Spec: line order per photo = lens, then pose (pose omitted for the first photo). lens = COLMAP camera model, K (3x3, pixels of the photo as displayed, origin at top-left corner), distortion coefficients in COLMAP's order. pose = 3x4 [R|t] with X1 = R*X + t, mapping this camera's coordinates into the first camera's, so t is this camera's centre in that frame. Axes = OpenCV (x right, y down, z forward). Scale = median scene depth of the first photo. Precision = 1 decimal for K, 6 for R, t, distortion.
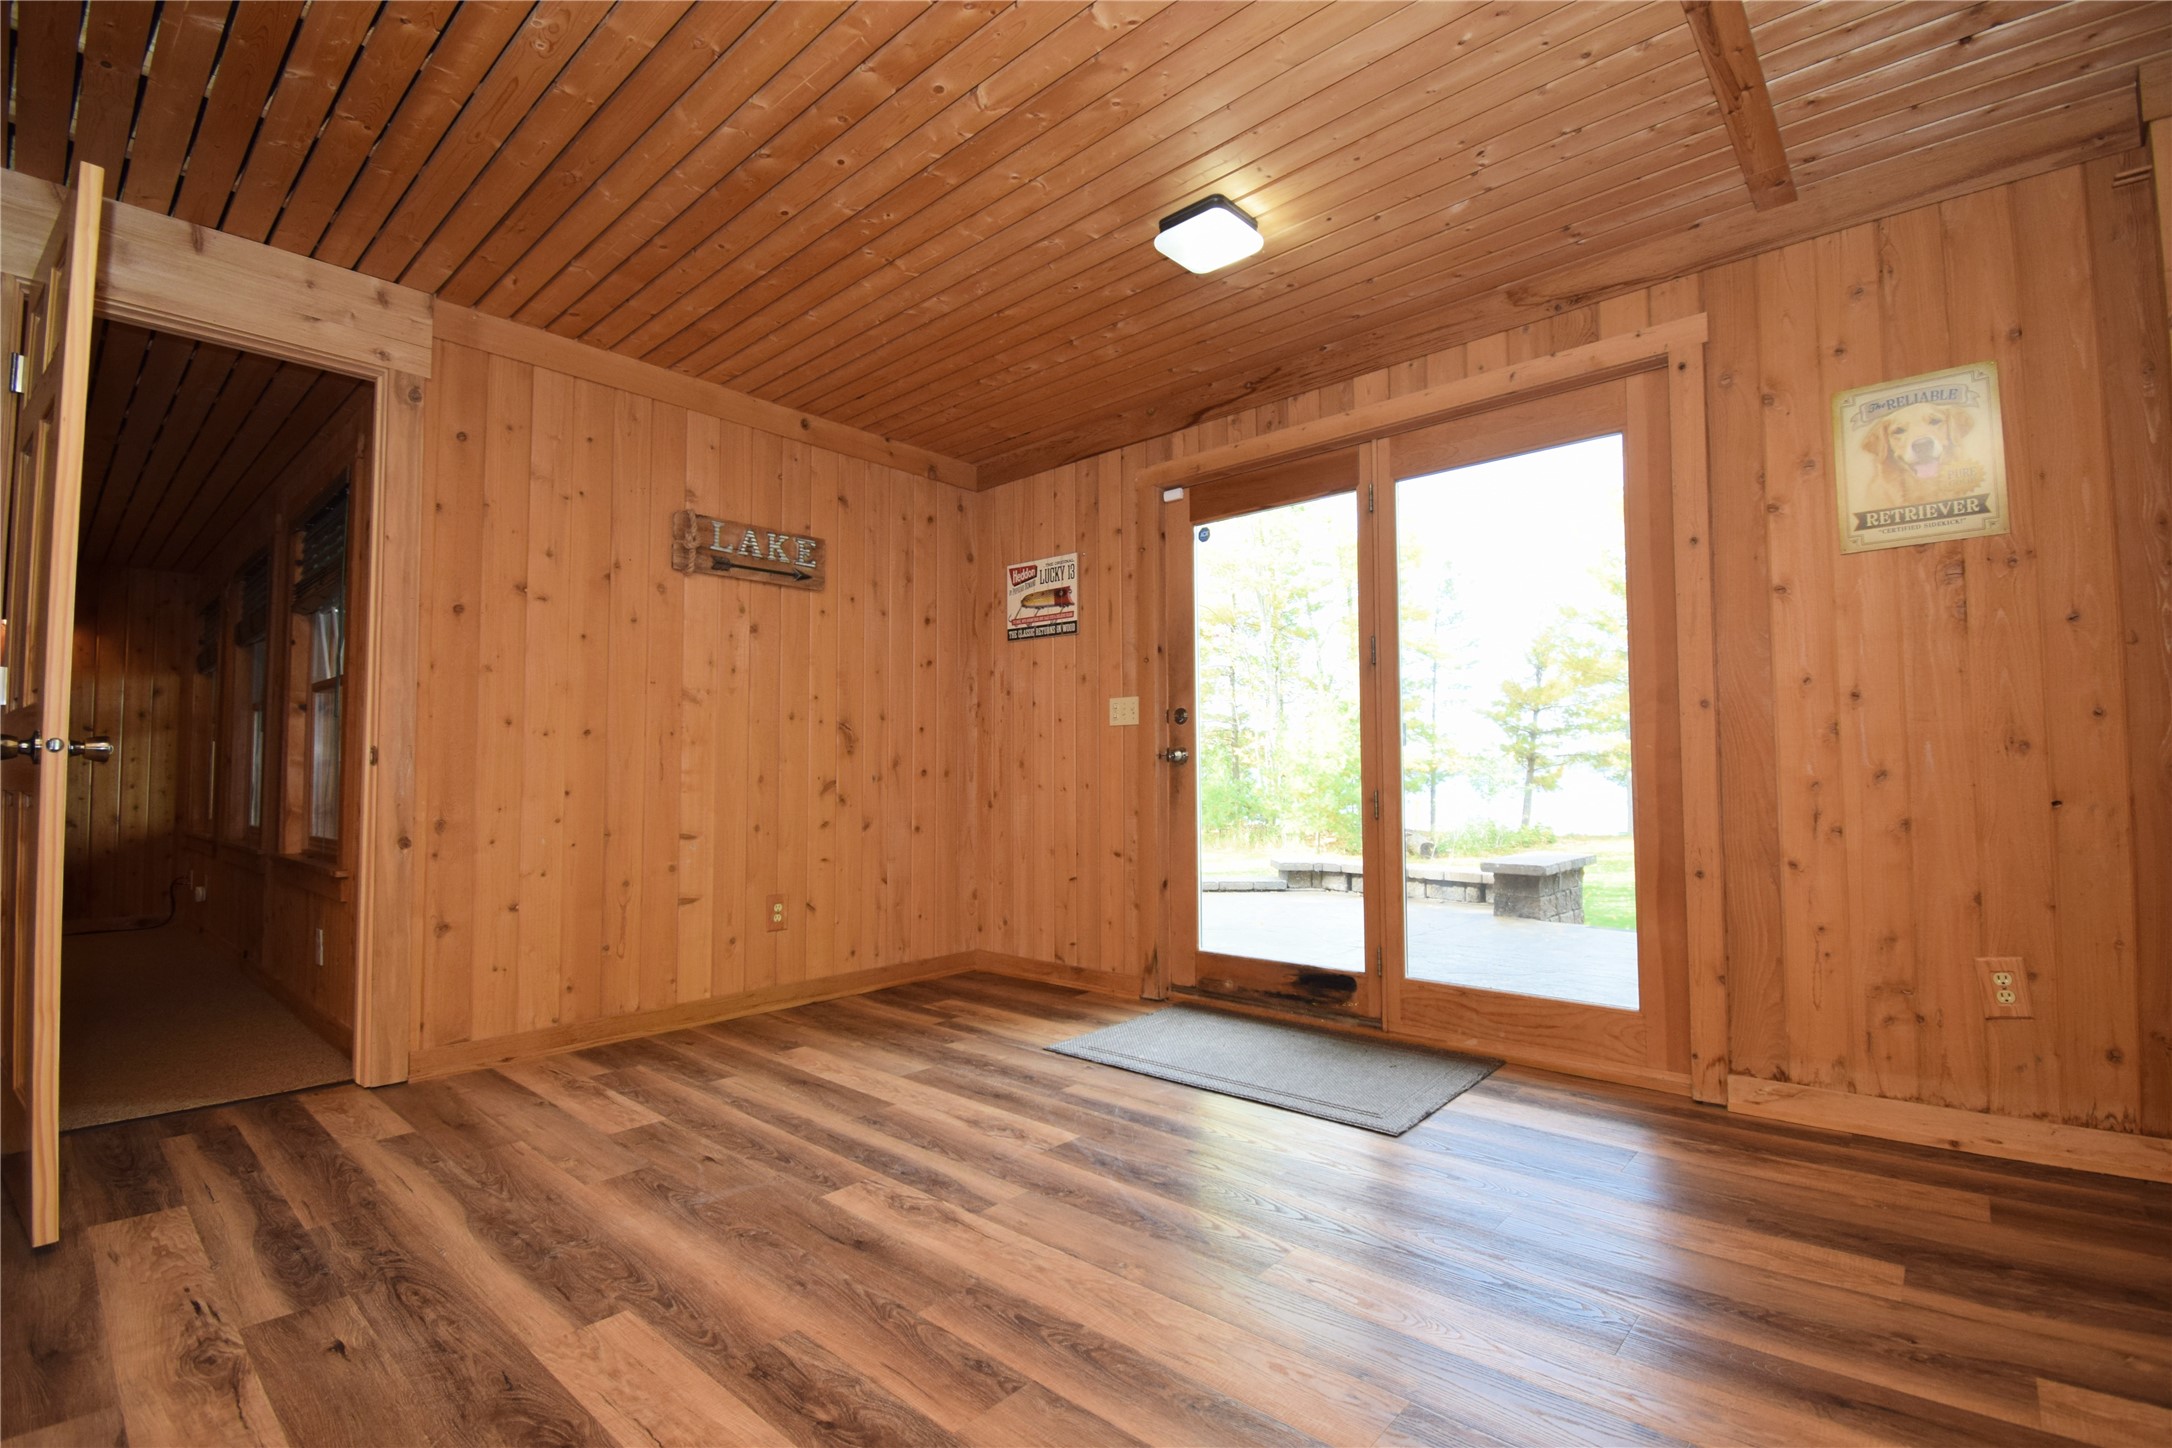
lens RADIAL K [[976.3, 0, 1080.2], [0, 976.3, 728.2], [0, 0, 1]] dist [0.004348, -0.000183]
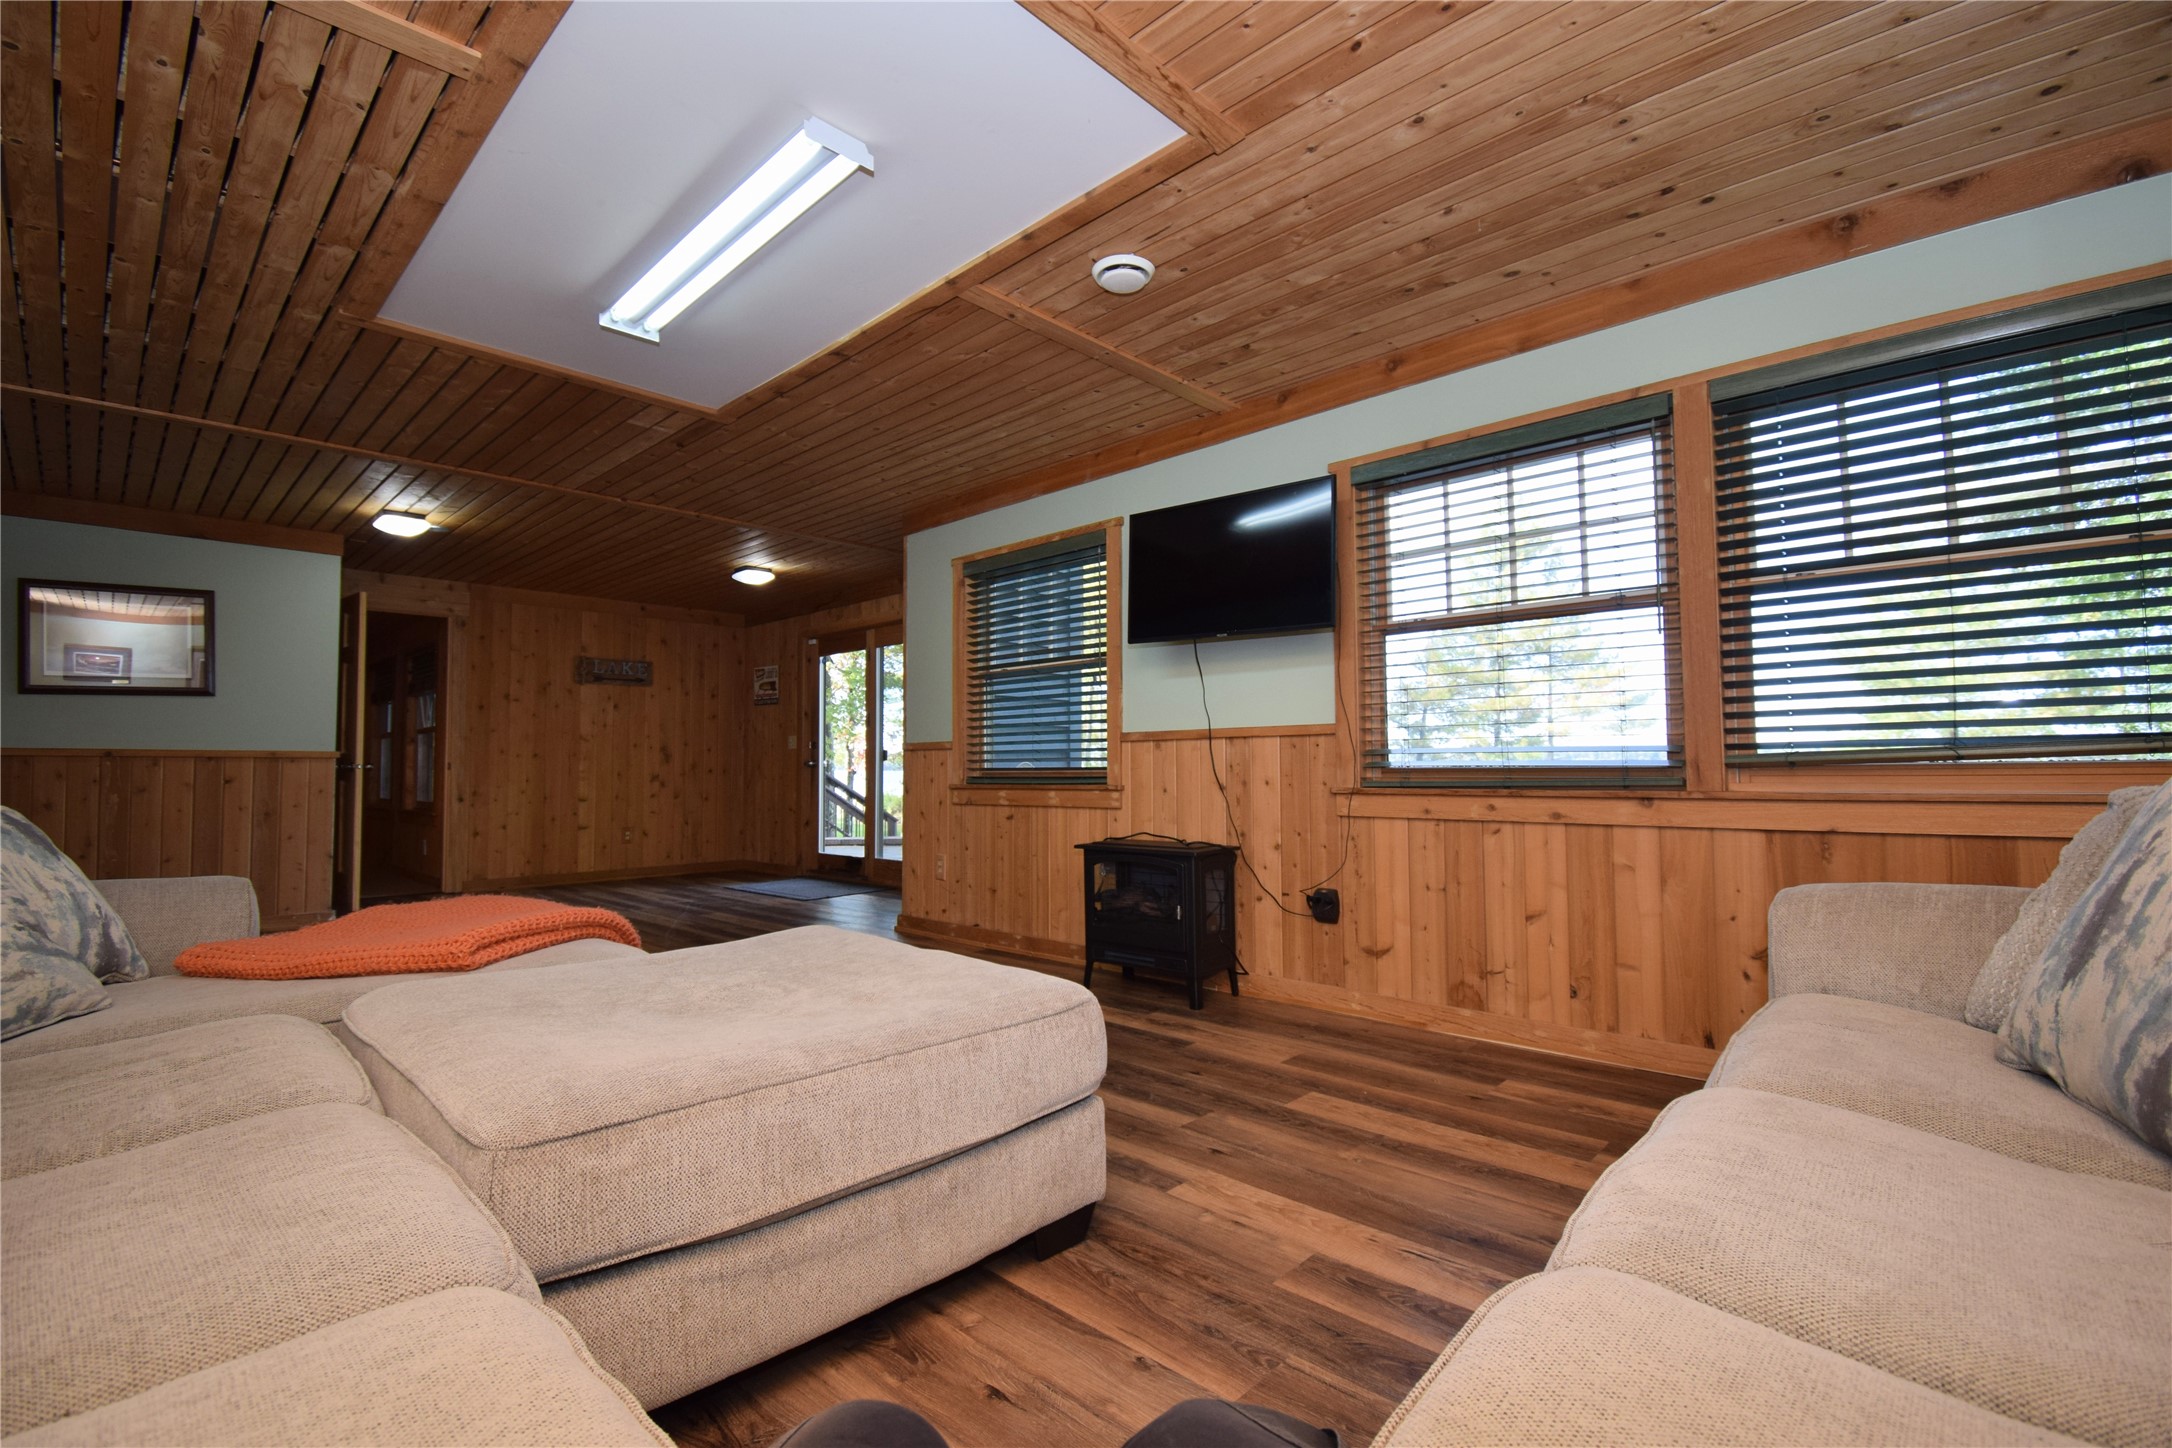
lens RADIAL K [[976.3, 0, 1091.6], [0, 976.3, 727.3], [0, 0, 1]] dist [0.004348, -0.000183]
pose [[0.999660, -0.001045, -0.026049, 0.806112], [0.001344, 0.999933, 0.011469, -0.079356], [0.026035, -0.011500, 0.999595, -1.188882]]
